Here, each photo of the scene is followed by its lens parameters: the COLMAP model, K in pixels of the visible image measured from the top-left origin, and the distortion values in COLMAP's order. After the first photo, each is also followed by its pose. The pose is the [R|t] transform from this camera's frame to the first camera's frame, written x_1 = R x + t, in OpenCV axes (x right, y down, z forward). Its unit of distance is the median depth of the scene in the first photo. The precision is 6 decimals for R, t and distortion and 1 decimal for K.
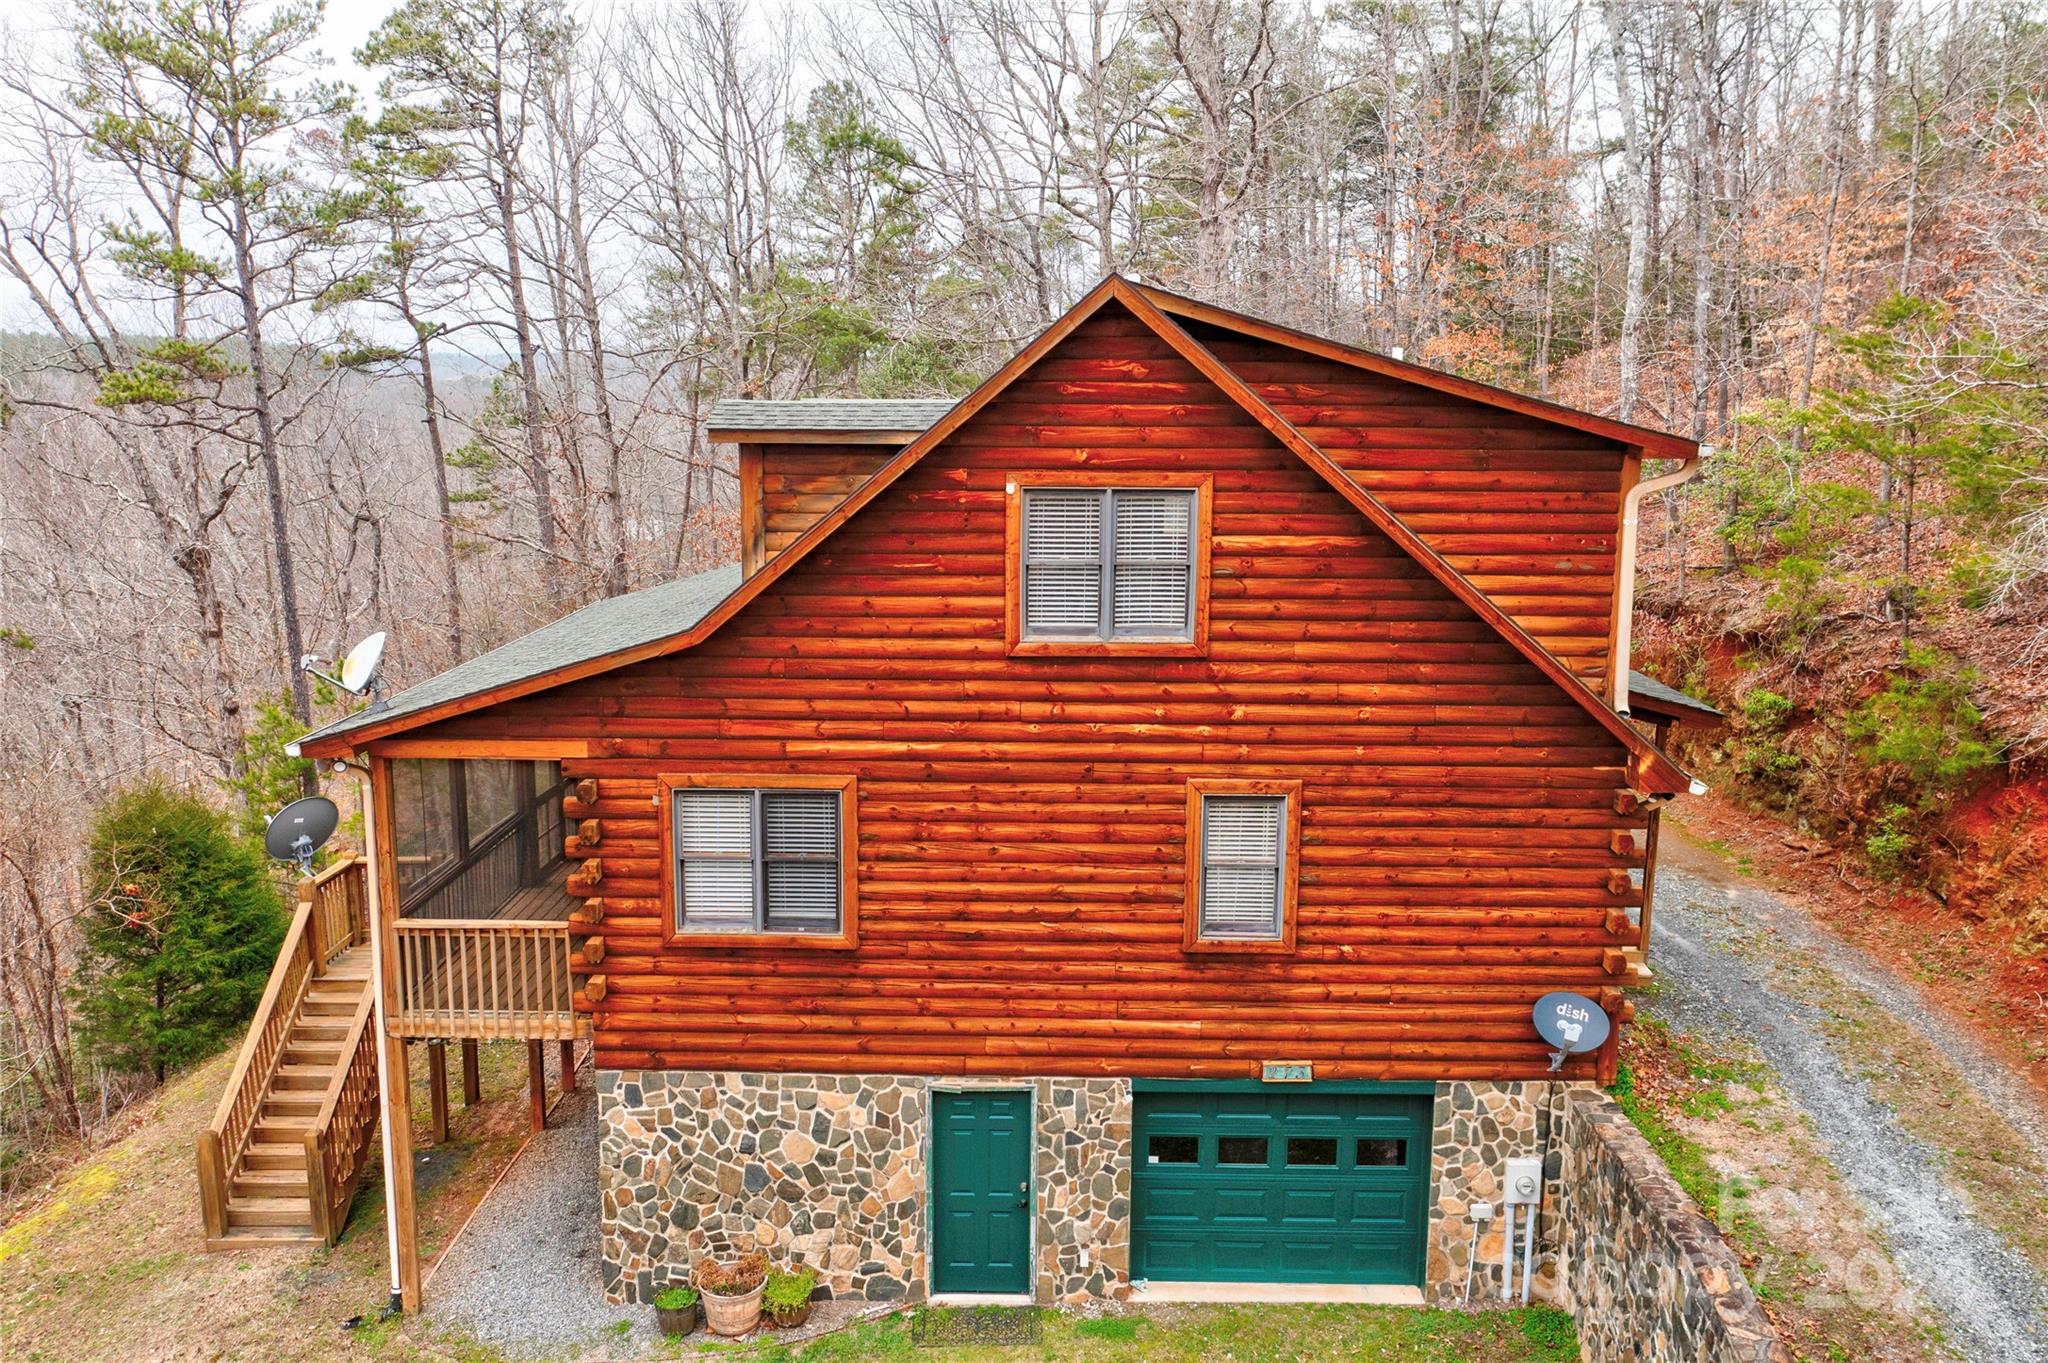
lens RADIAL K [[1603.7, 0, 1023.1], [0, 1603.7, 682.4], [0, 0, 1]] dist [0.003814, -0.013448]
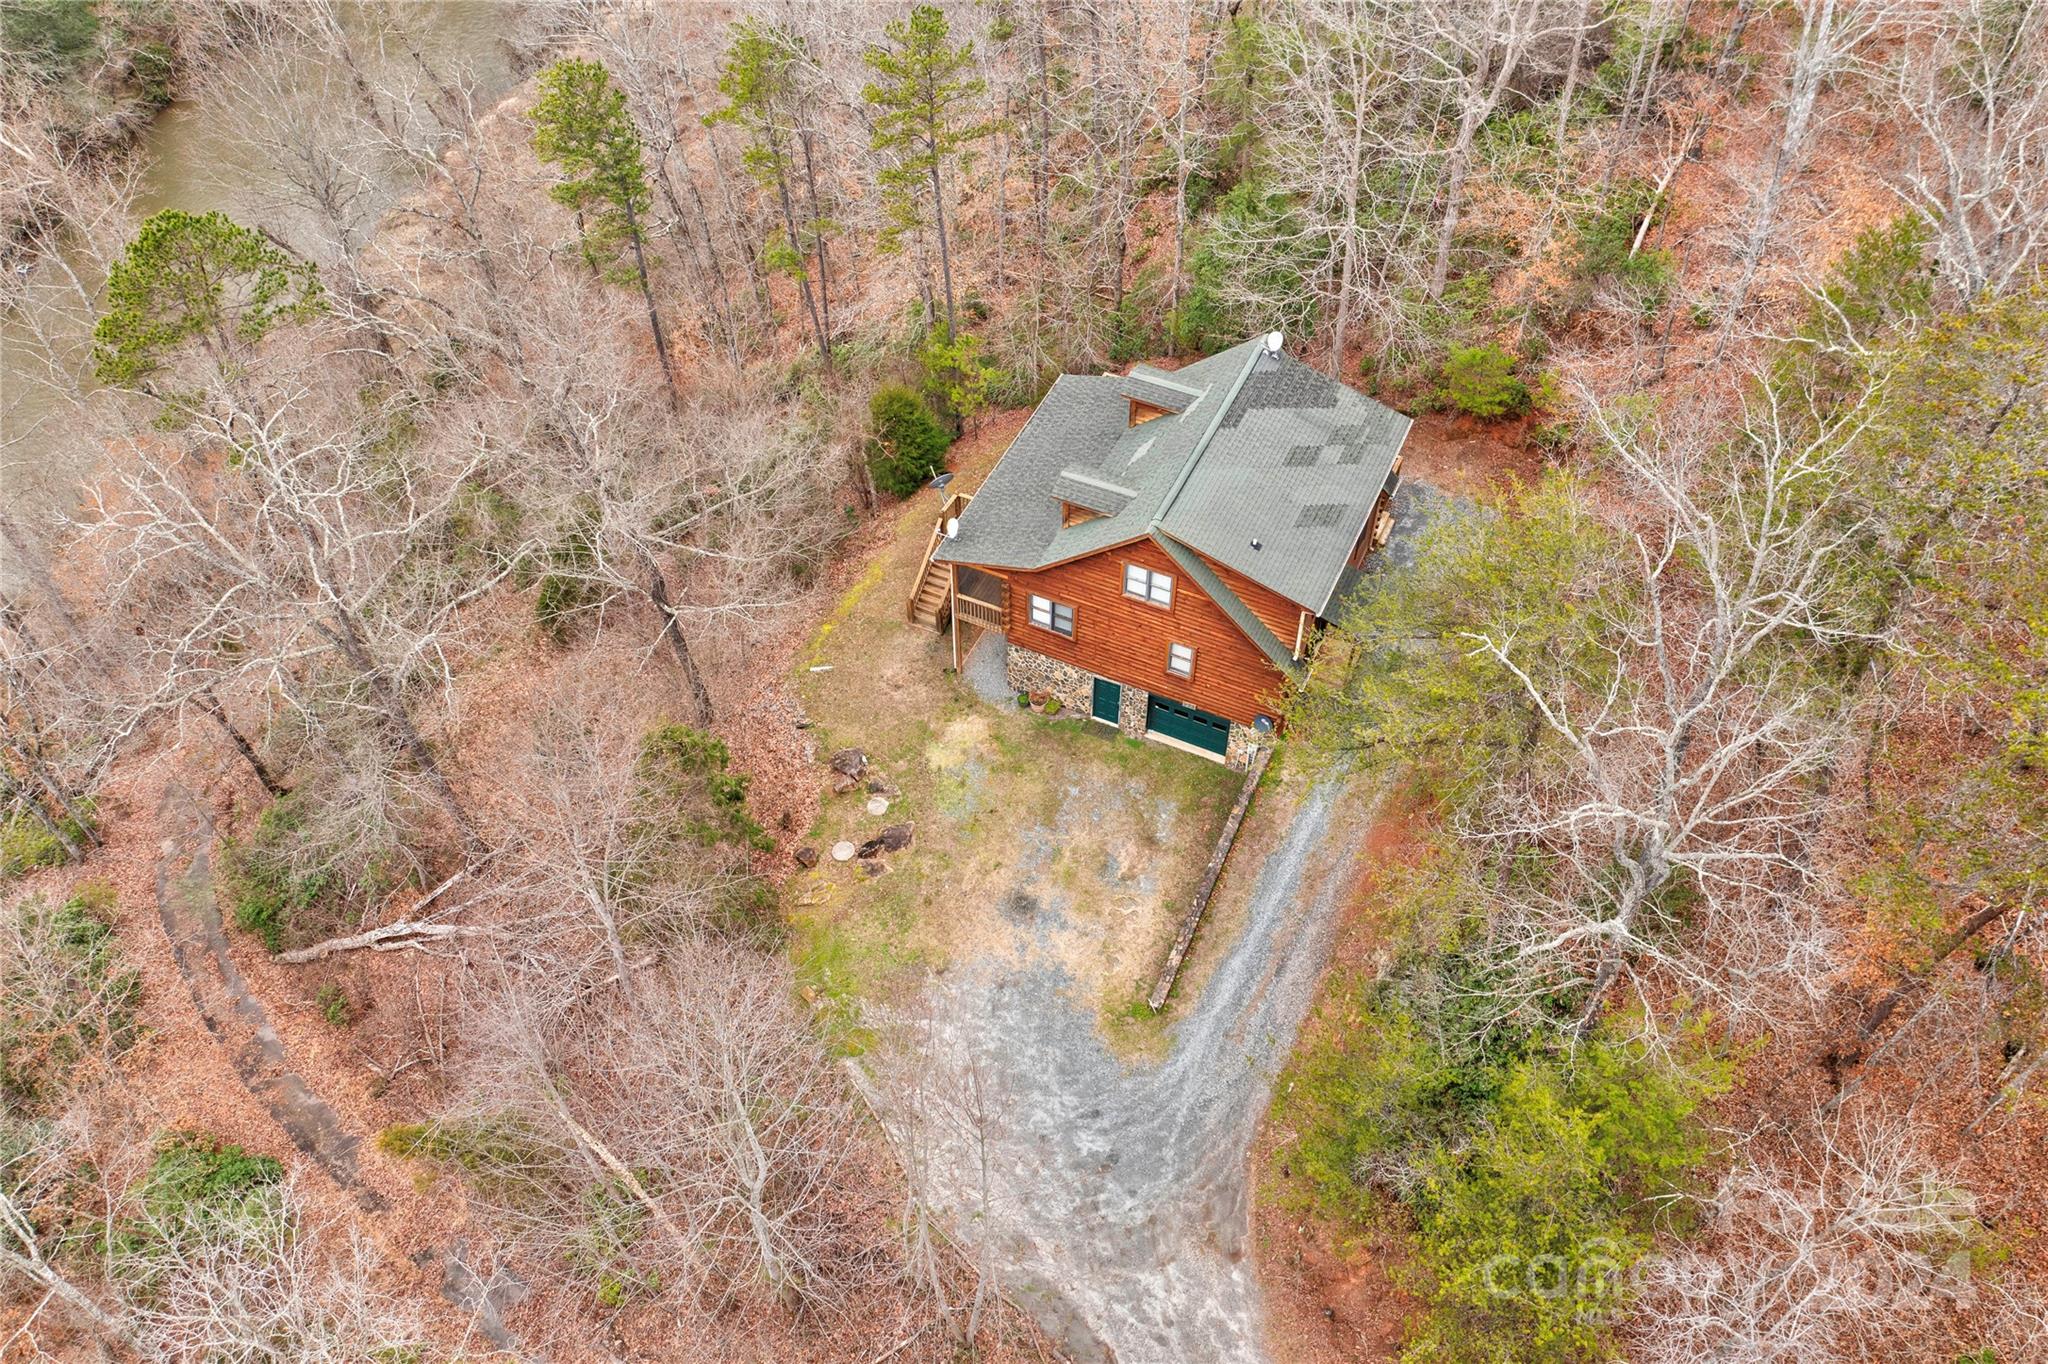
lens RADIAL K [[1603.7, 0, 1029.5], [0, 1603.7, 688.9], [0, 0, 1]] dist [0.003814, -0.013448]
pose [[0.912530, 0.309535, -0.267352, 0.756189], [-0.070202, 0.762490, 0.643180, -1.961085], [0.402940, -0.568153, 0.717525, -1.578251]]
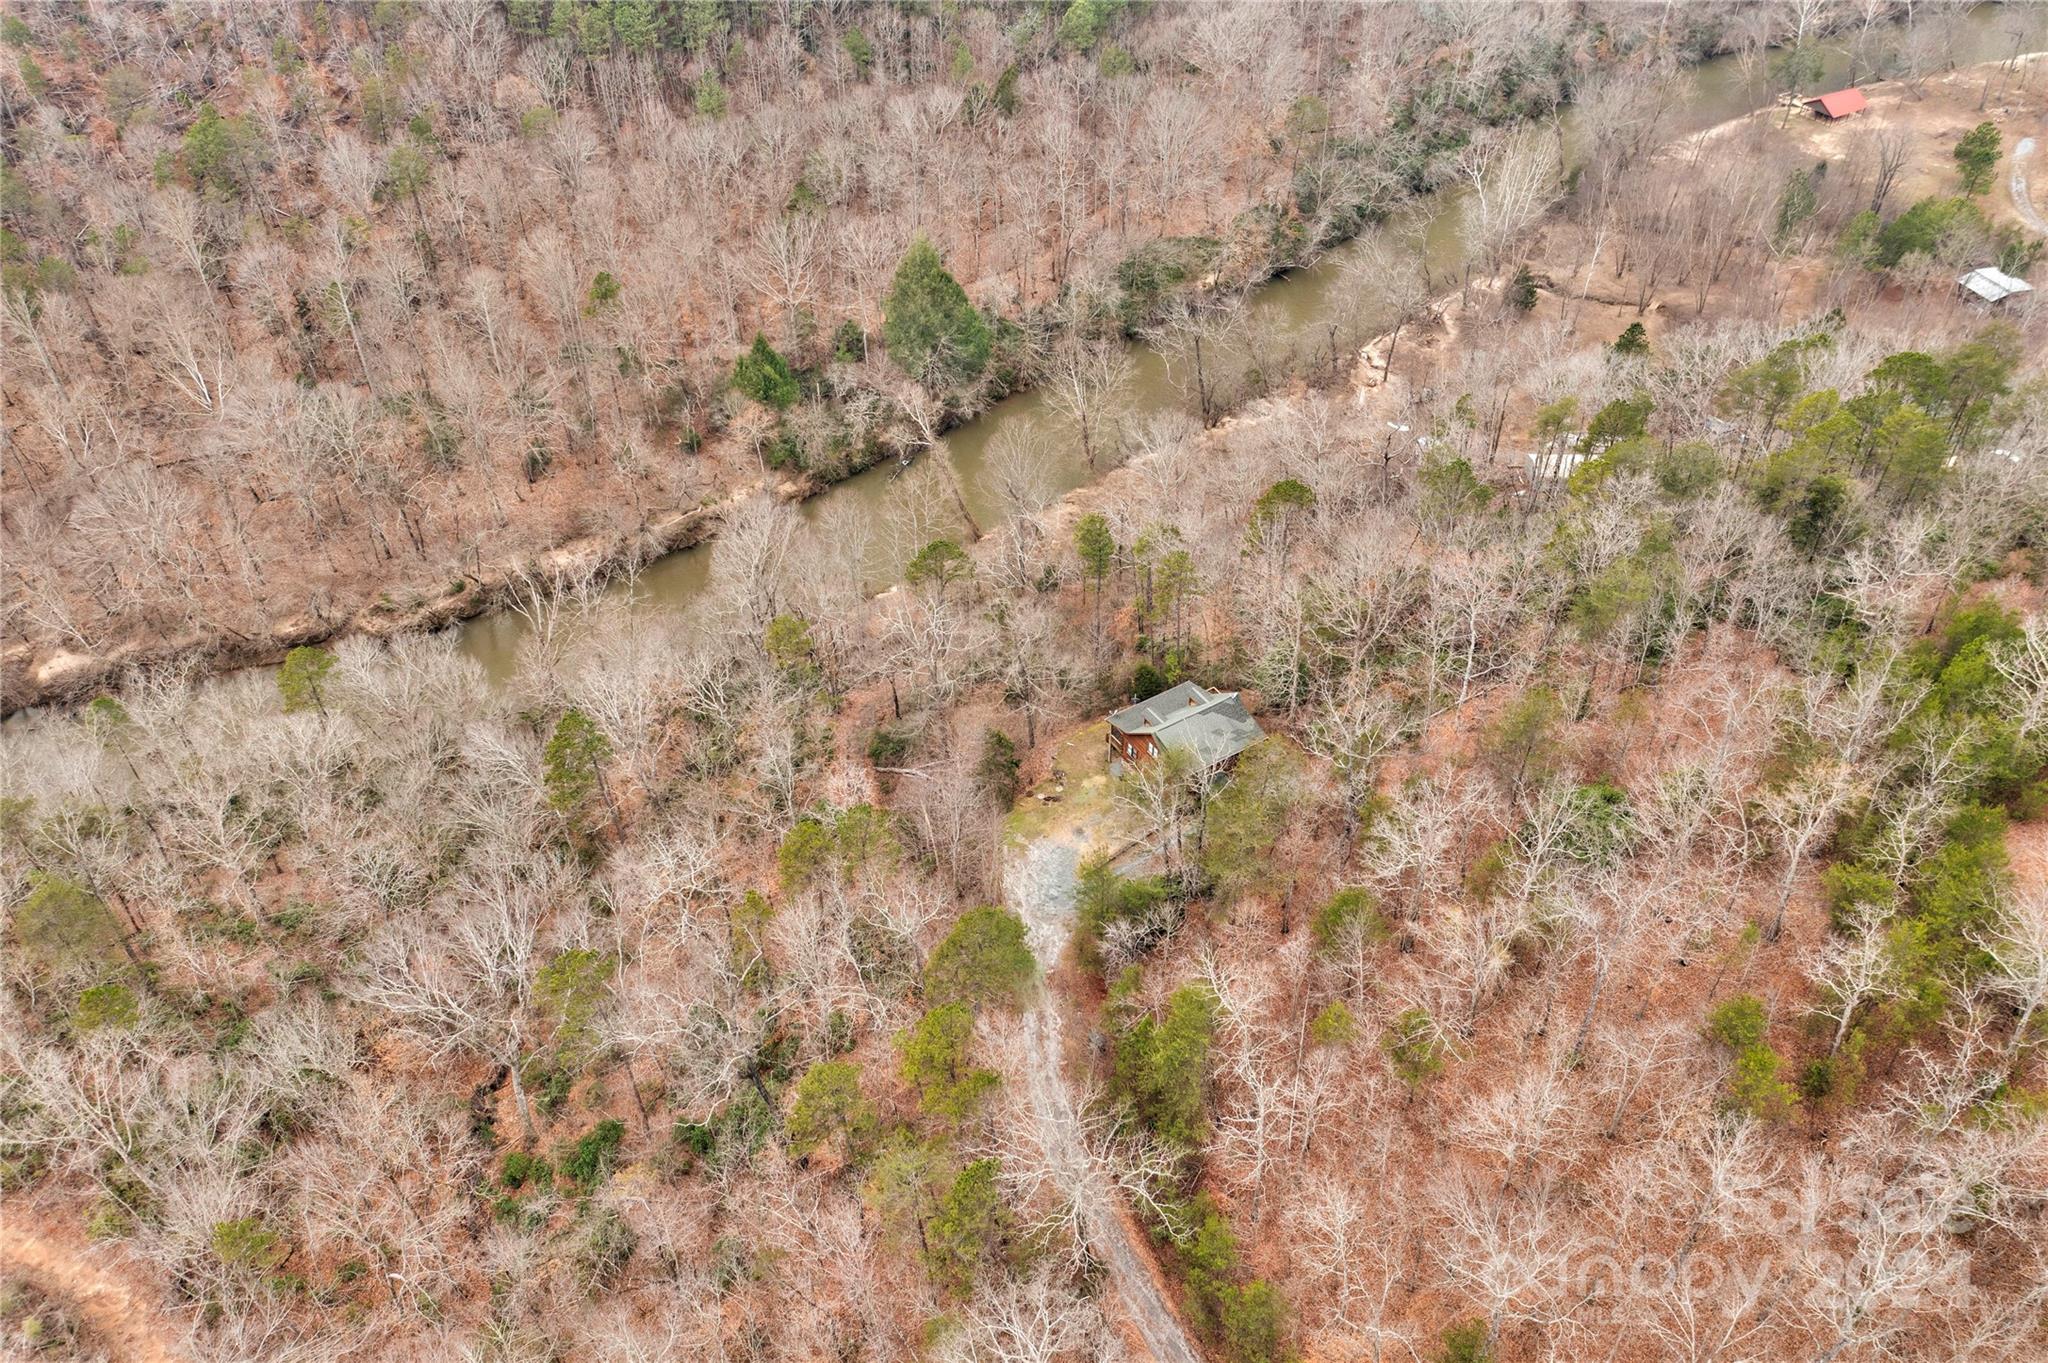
lens RADIAL K [[1603.7, 0, 1022.0], [0, 1603.7, 675.7], [0, 0, 1]] dist [0.003814, -0.013448]
pose [[0.552907, 0.556260, -0.620377, 5.539811], [-0.149051, 0.798552, 0.583180, -6.148766], [0.819803, -0.229977, 0.524436, -4.862761]]
